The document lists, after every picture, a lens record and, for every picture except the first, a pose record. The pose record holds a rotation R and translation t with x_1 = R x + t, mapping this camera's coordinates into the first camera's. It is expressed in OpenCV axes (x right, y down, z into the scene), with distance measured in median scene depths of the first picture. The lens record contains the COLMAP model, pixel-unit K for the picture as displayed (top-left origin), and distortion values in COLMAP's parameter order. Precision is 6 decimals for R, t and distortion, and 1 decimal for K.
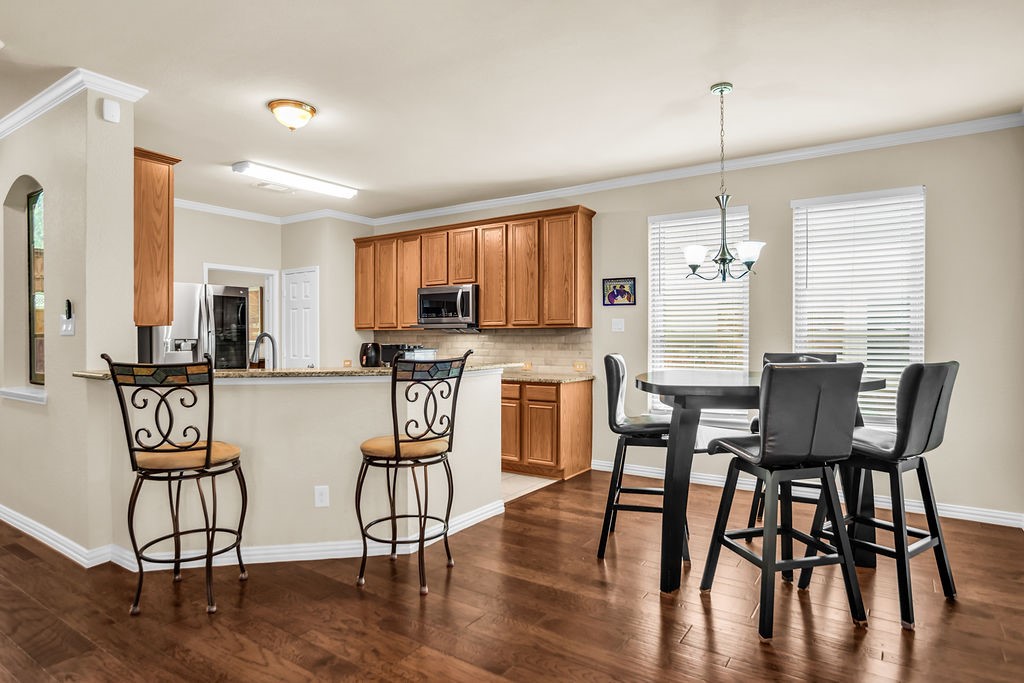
lens RADIAL K [[582.8, 0, 502.1], [0, 582.8, 339.3], [0, 0, 1]] dist [-0.003783, -0.000511]
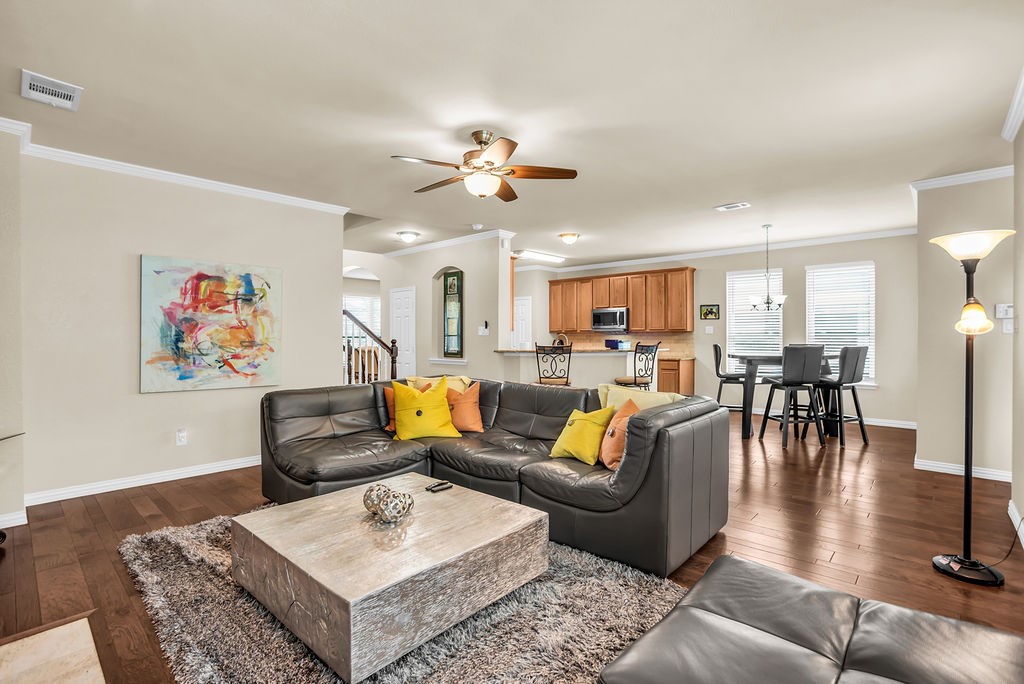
lens RADIAL K [[496.4, 0, 511.5], [0, 496.4, 339.2], [0, 0, 1]] dist [-0.020011, 0.000350]
pose [[0.993035, -0.000559, -0.117823, -0.344091], [0.000693, 0.999999, 0.001095, 0.004859], [0.117822, -0.001169, 0.993034, -0.915290]]
